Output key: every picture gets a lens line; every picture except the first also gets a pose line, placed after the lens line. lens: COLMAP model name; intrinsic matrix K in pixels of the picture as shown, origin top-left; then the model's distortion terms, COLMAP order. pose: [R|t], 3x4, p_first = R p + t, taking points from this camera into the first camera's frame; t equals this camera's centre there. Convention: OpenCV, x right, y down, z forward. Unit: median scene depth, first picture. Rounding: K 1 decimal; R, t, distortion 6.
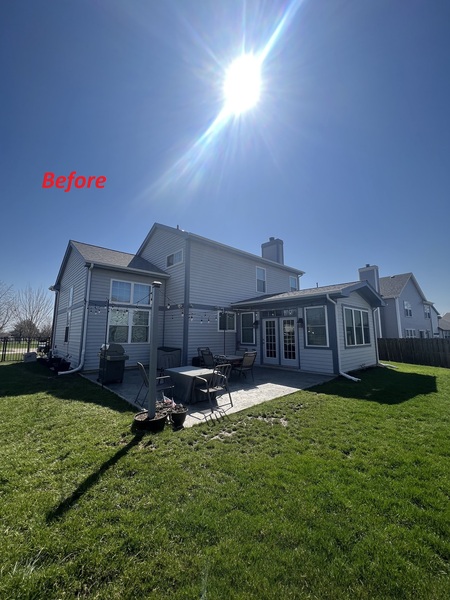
lens RADIAL K [[232.2, 0, 225.0], [0, 232.2, 300.0], [0, 0, 1]] dist [0.001094, 0.000172]
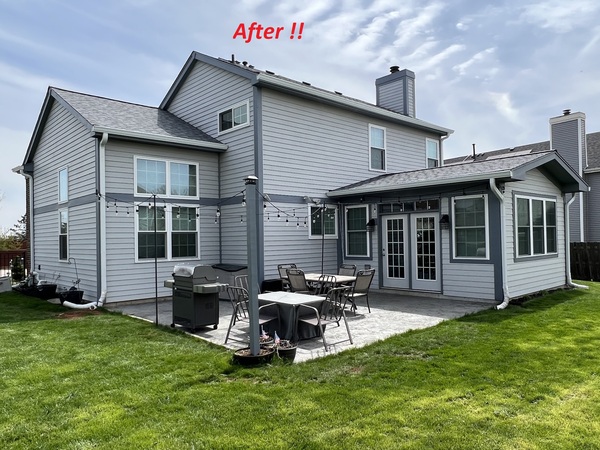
lens RADIAL K [[442.2, 0, 300.0], [0, 442.2, 225.0], [0, 0, 1]] dist [0.019681, -0.000604]
pose [[0.999791, -0.019389, 0.006549, -0.064088], [0.018502, 0.993114, 0.115686, -0.034531], [-0.008747, -0.115541, 0.993264, -0.159379]]
